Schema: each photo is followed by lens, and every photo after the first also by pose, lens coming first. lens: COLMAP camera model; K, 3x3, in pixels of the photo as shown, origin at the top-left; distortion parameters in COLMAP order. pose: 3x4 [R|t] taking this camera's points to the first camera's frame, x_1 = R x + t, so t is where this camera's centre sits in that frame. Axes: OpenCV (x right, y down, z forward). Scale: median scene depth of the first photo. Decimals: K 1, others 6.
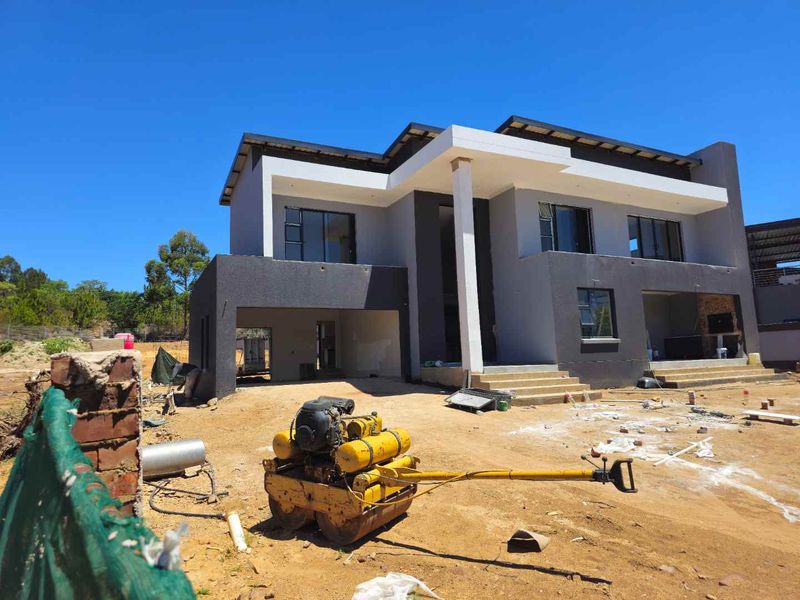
lens RADIAL K [[522.2, 0, 400.0], [0, 522.2, 300.0], [0, 0, 1]] dist [0.003017, 0.001044]
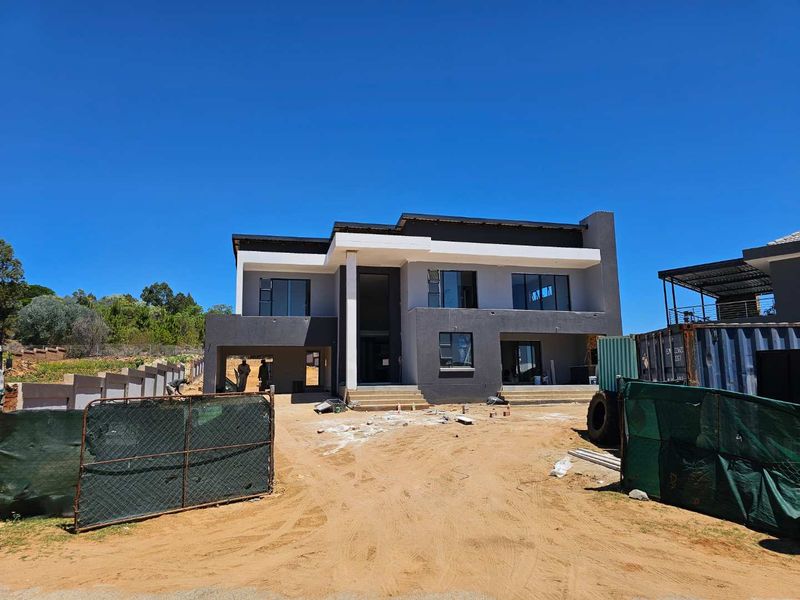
lens RADIAL K [[521.1, 0, 400.5], [0, 521.1, 295.4], [0, 0, 1]] dist [0.032387, -0.000829]
pose [[0.973808, -0.014814, -0.226890, 0.525341], [0.005844, 0.999176, -0.040158, -0.063674], [0.227298, 0.037781, 0.973092, -0.400568]]
